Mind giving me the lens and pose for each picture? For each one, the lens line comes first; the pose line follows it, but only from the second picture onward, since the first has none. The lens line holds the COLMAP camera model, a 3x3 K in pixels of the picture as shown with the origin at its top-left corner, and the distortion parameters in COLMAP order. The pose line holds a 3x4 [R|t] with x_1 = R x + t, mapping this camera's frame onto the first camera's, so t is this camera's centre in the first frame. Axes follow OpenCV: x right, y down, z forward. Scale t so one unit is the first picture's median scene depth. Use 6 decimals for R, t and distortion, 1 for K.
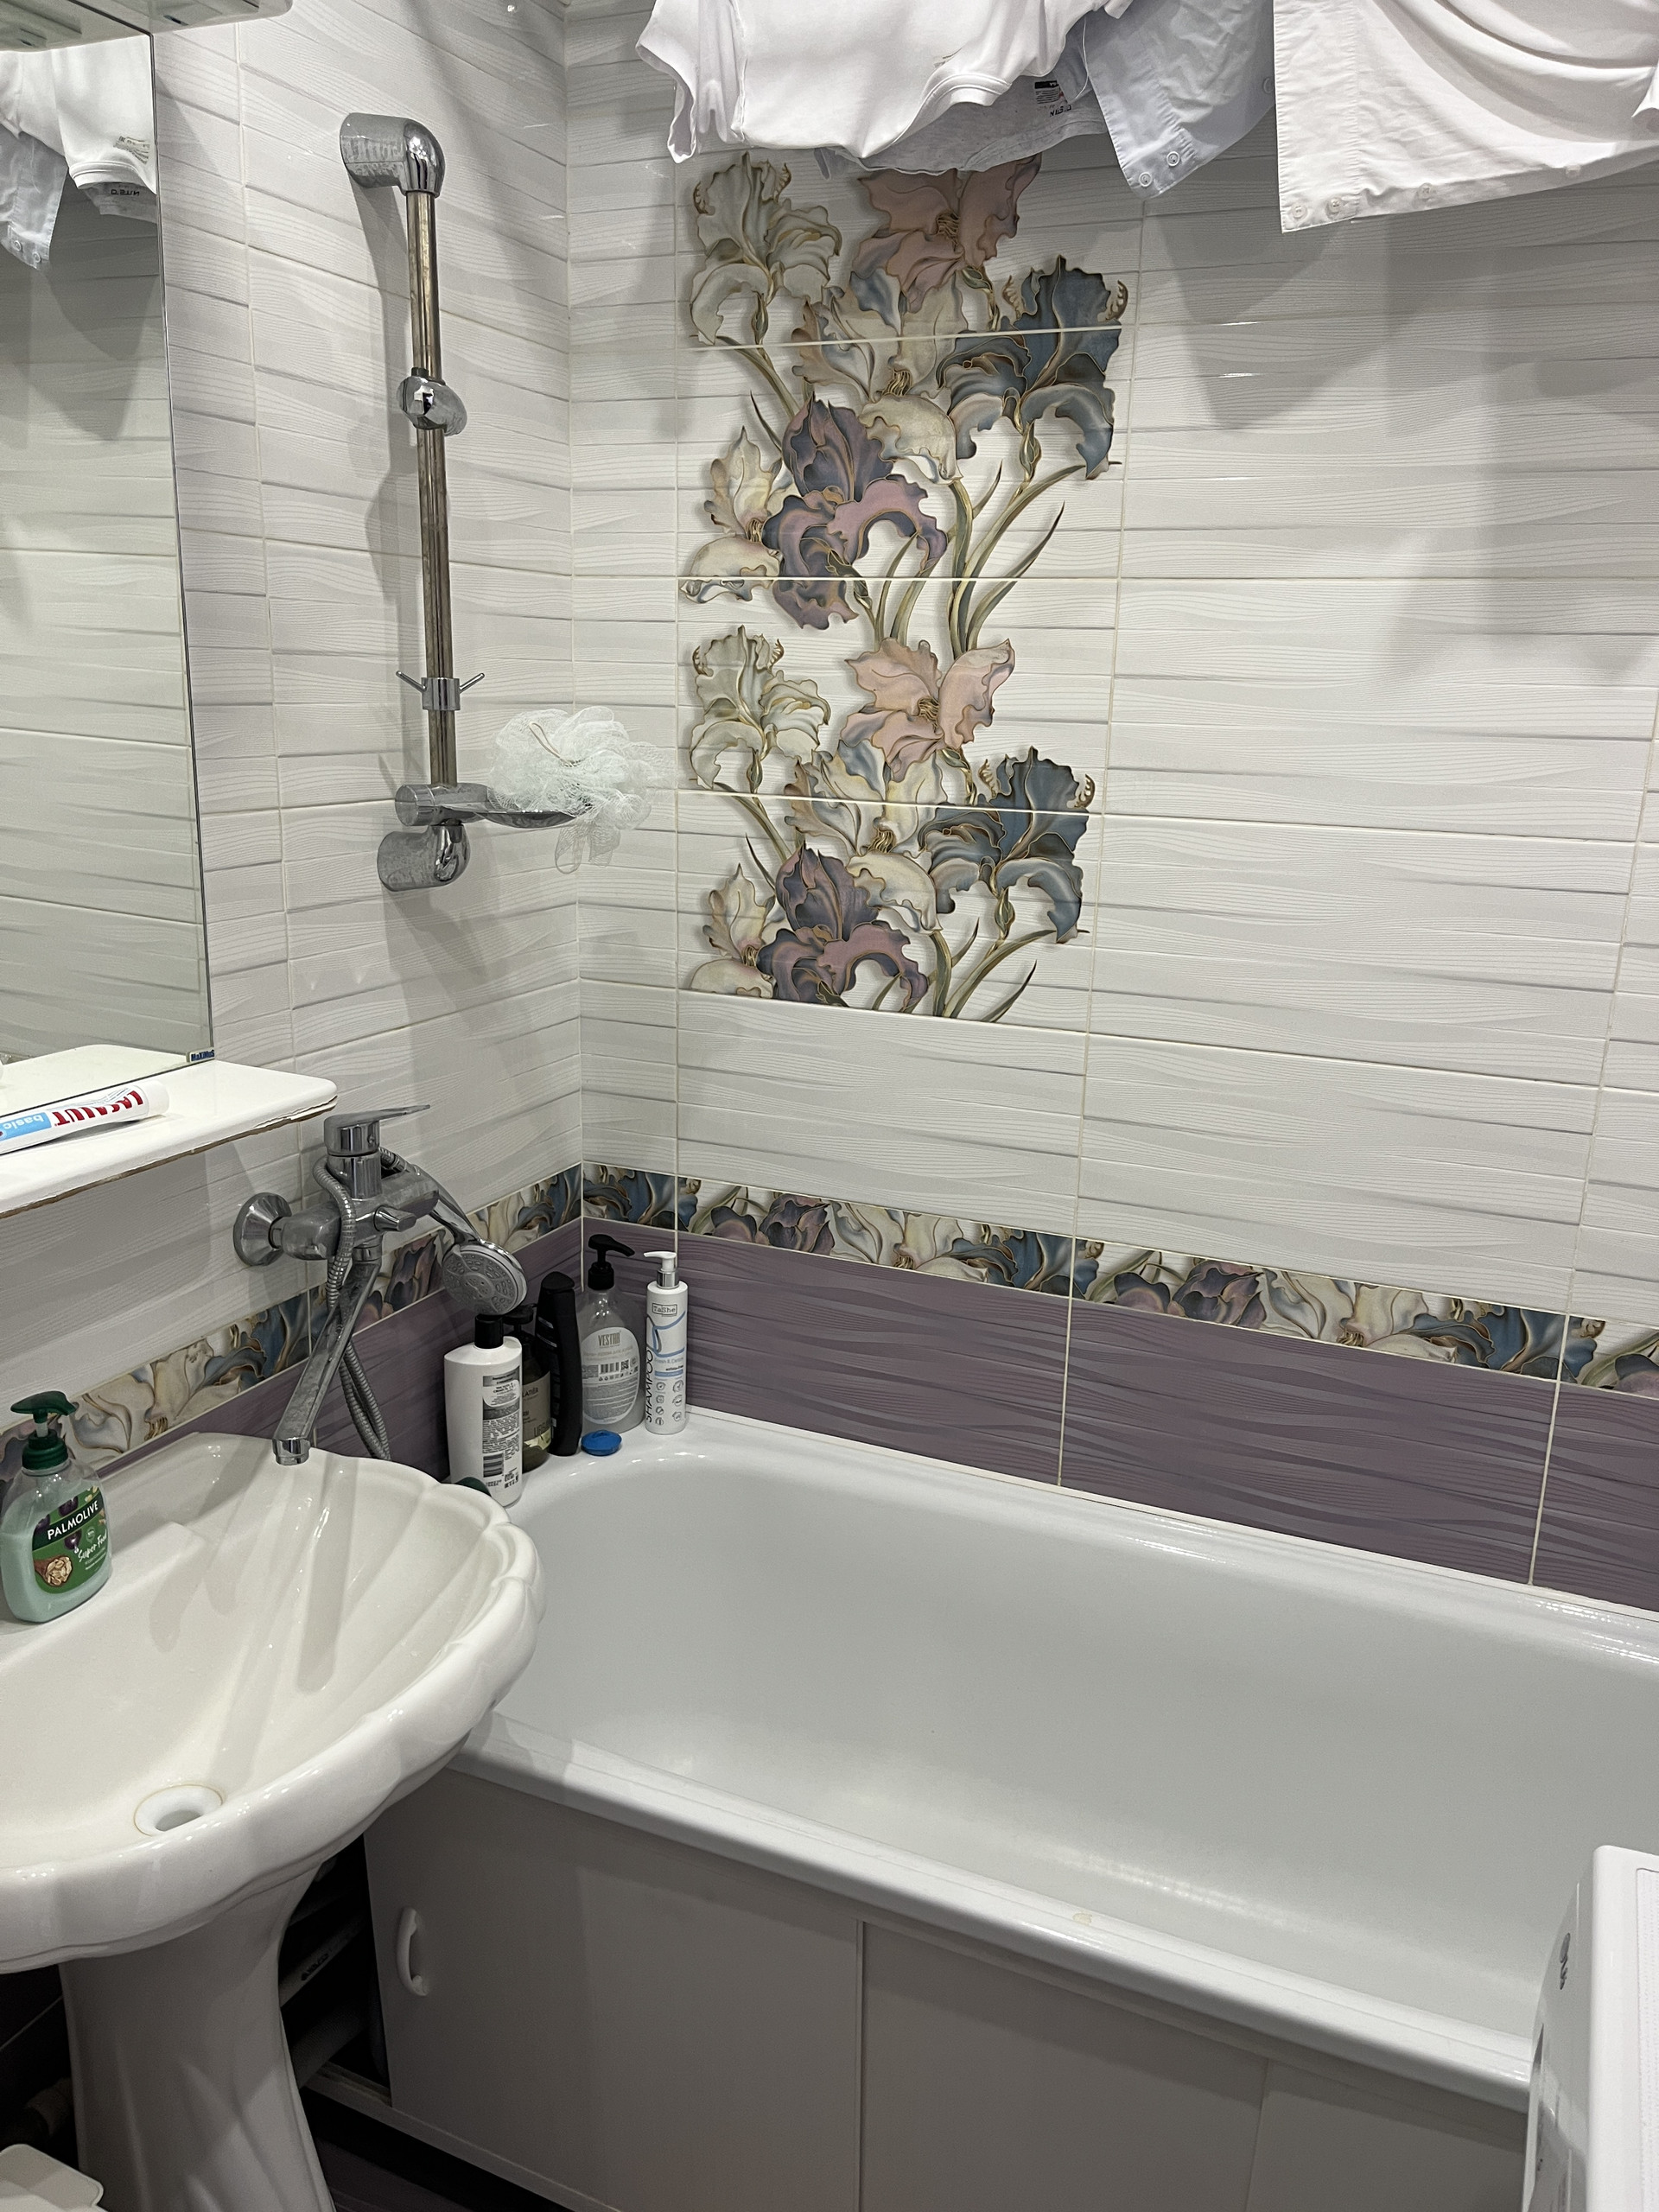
lens RADIAL K [[1700.4, 0, 821.7], [0, 1700.4, 1102.6], [0, 0, 1]] dist [0.060790, -0.092841]
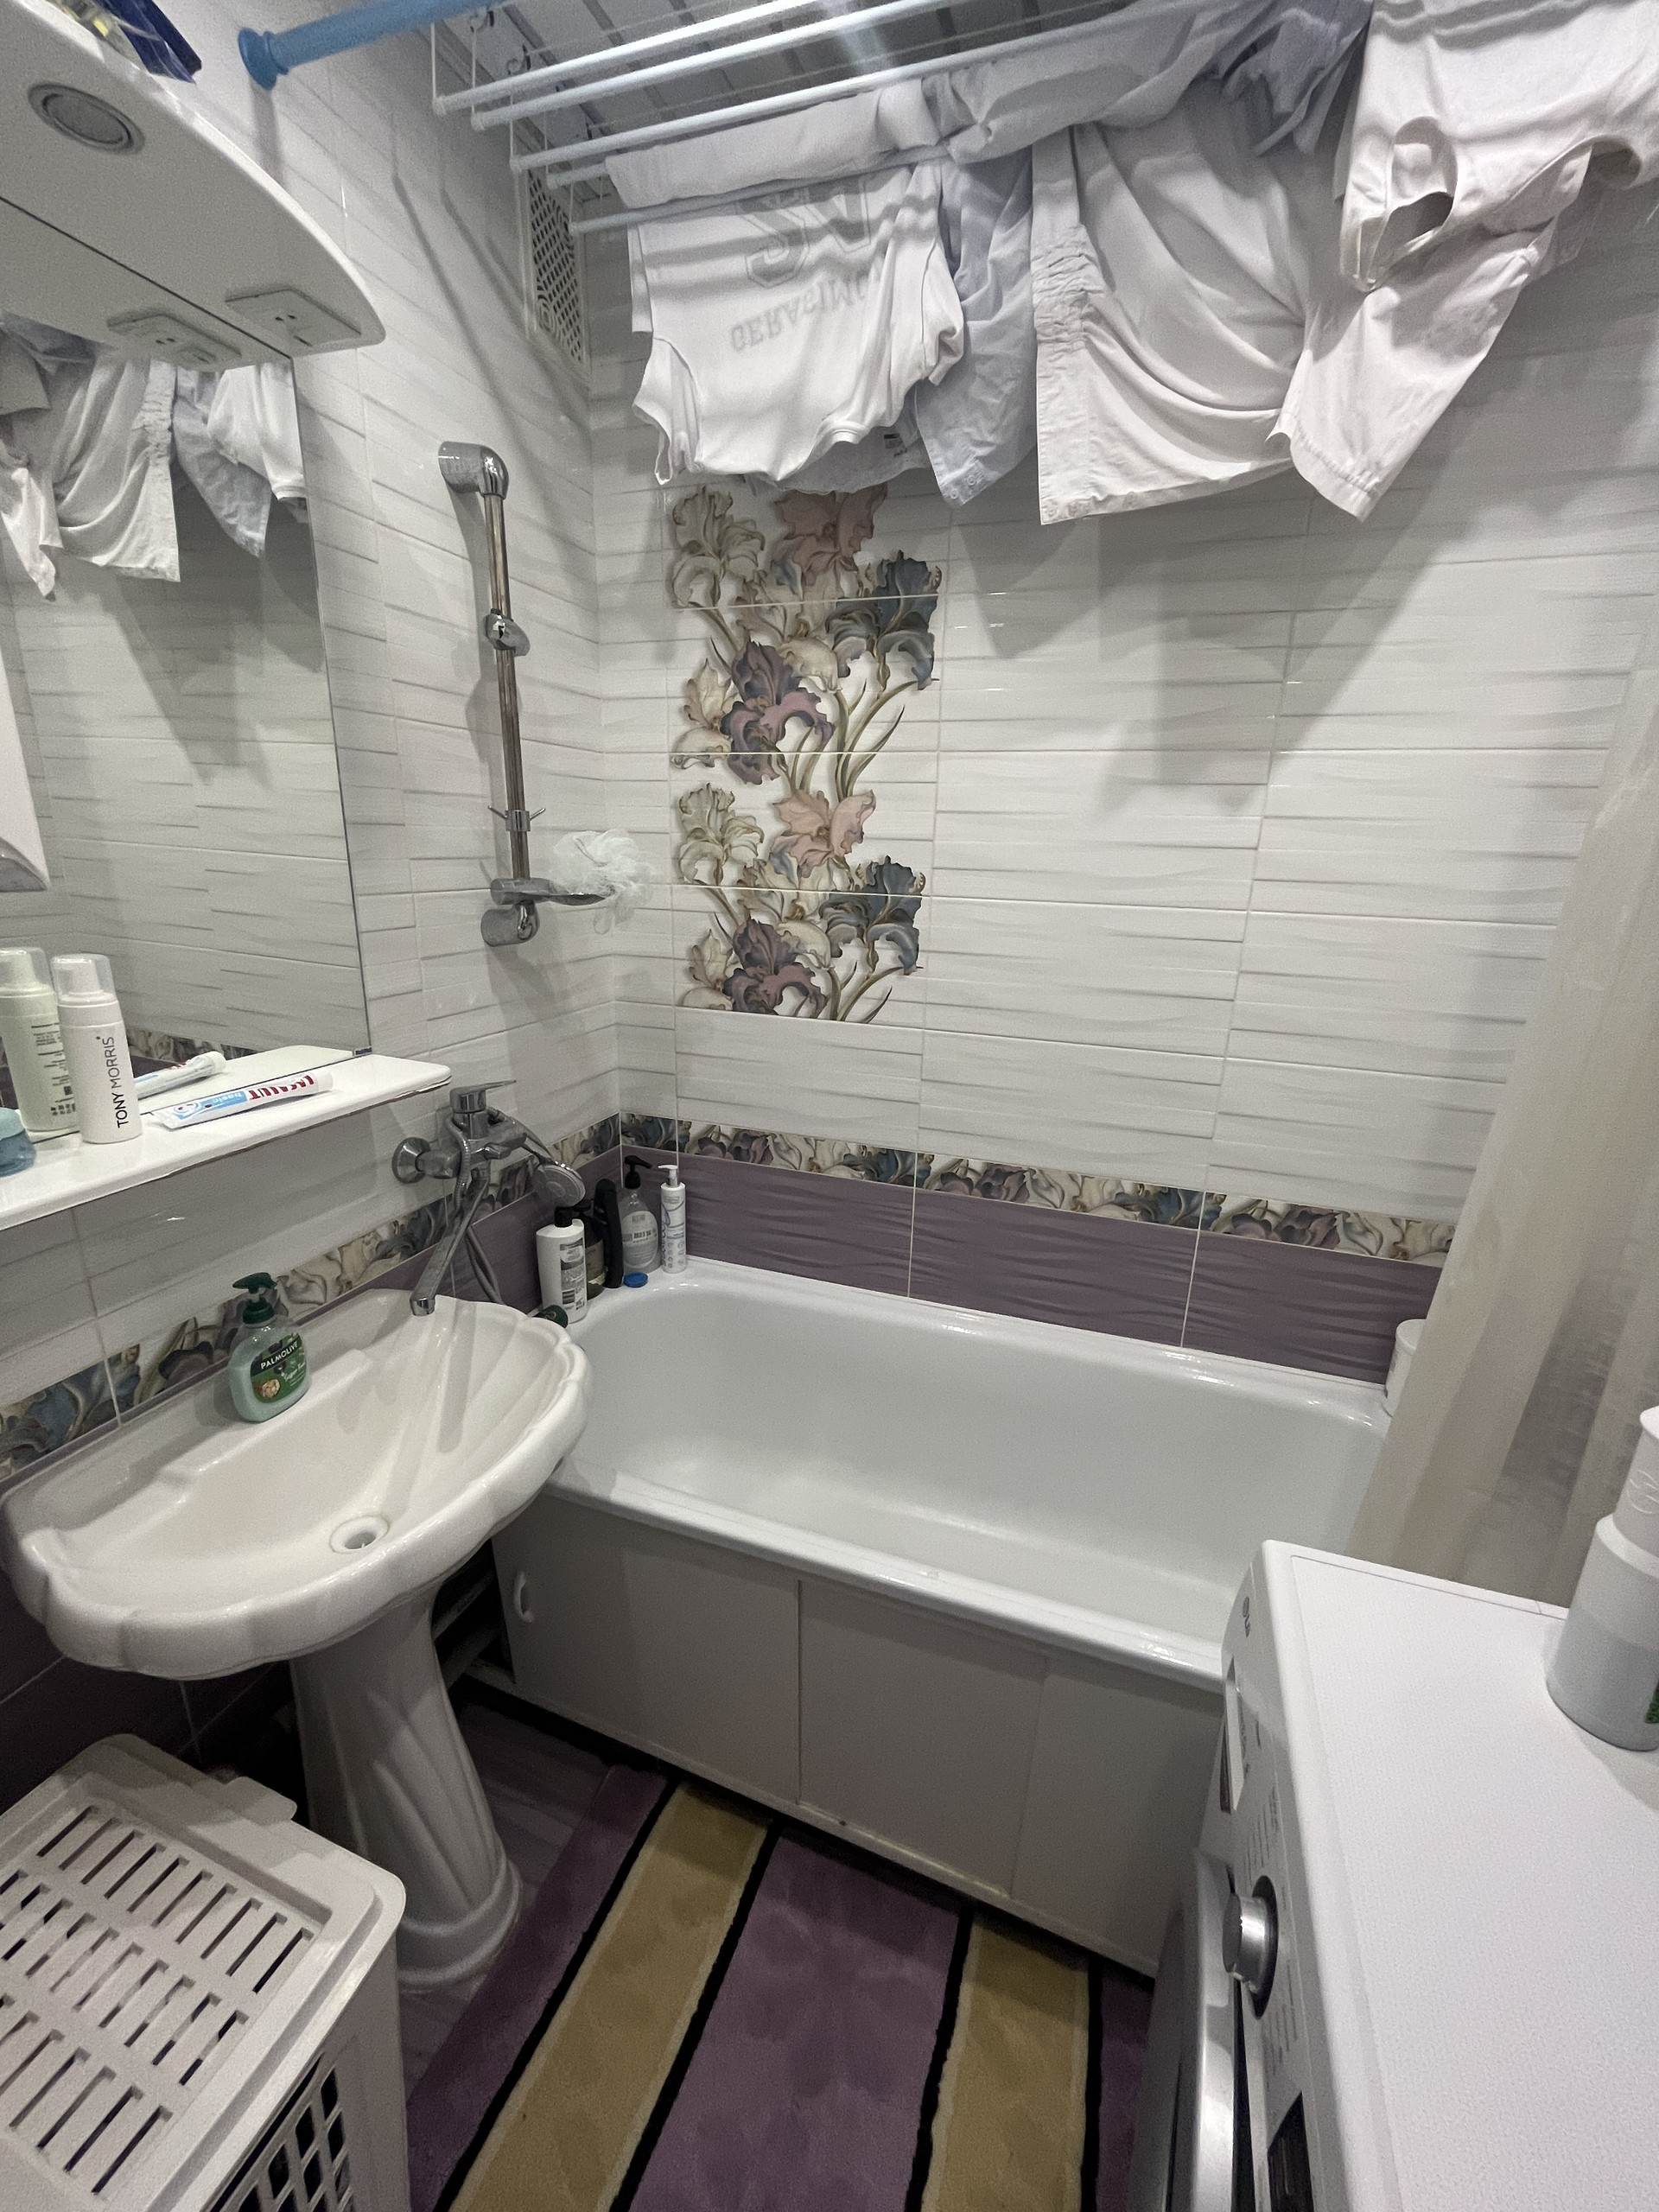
lens RADIAL K [[898.8, 0, 830.1], [0, 898.8, 1101.6], [0, 0, 1]] dist [-0.004470, 0.000323]
pose [[0.997377, -0.019512, 0.069701, 0.003576], [0.017035, 0.999208, 0.035947, -0.003593], [-0.070347, -0.034666, 0.996920, 0.140587]]
